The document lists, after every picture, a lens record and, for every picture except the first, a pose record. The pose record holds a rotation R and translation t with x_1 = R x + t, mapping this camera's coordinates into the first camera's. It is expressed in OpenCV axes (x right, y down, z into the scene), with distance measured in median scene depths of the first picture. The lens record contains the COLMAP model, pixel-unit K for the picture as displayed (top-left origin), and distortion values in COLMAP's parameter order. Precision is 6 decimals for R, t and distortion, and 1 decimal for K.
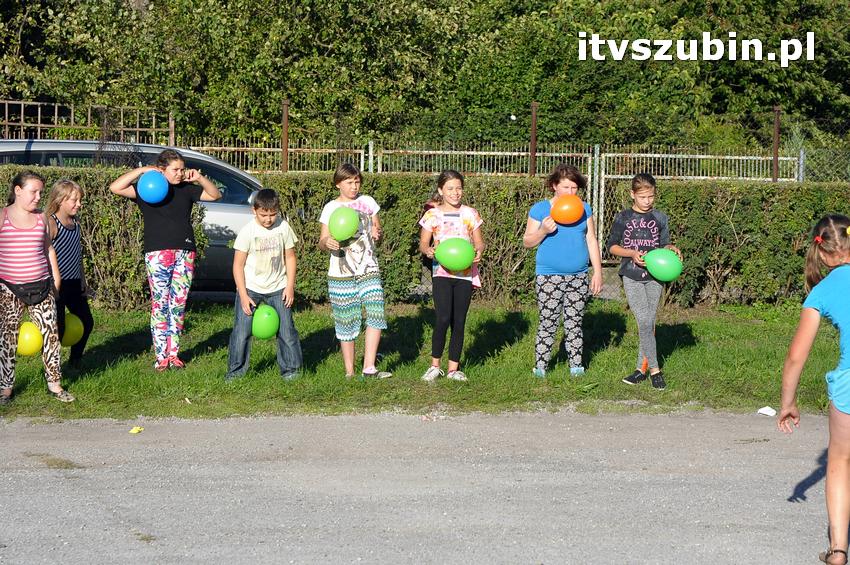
lens RADIAL K [[2632.3, 0, 425.8], [0, 2632.3, 282.9], [0, 0, 1]] dist [0.497275, 0.000000]
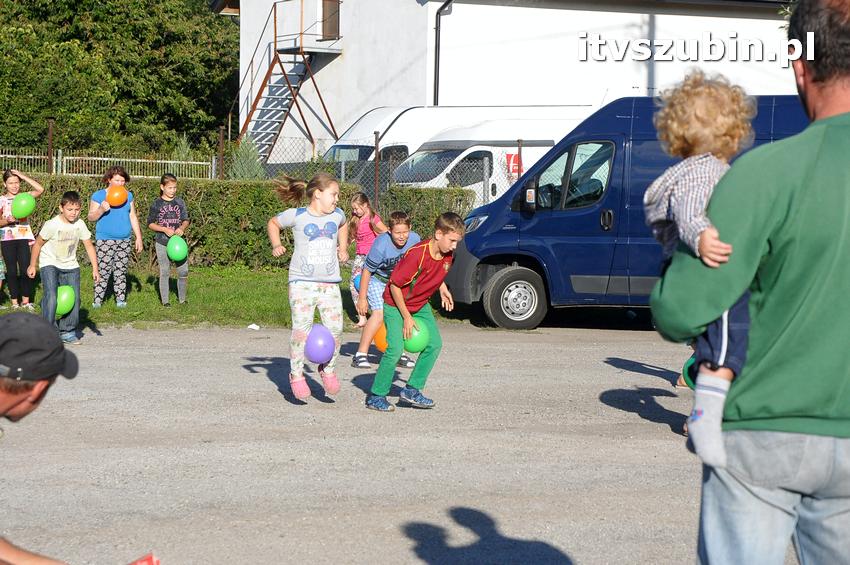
lens RADIAL K [[2632.3, 0, 425.1], [0, 2632.3, 282.2], [0, 0, 1]] dist [0.497275, 0.000000]
pose [[0.964872, -0.000611, 0.262718, -0.170915], [0.000796, 1.000000, -0.000599, 0.021823], [-0.262718, 0.000787, 0.964872, -0.489828]]
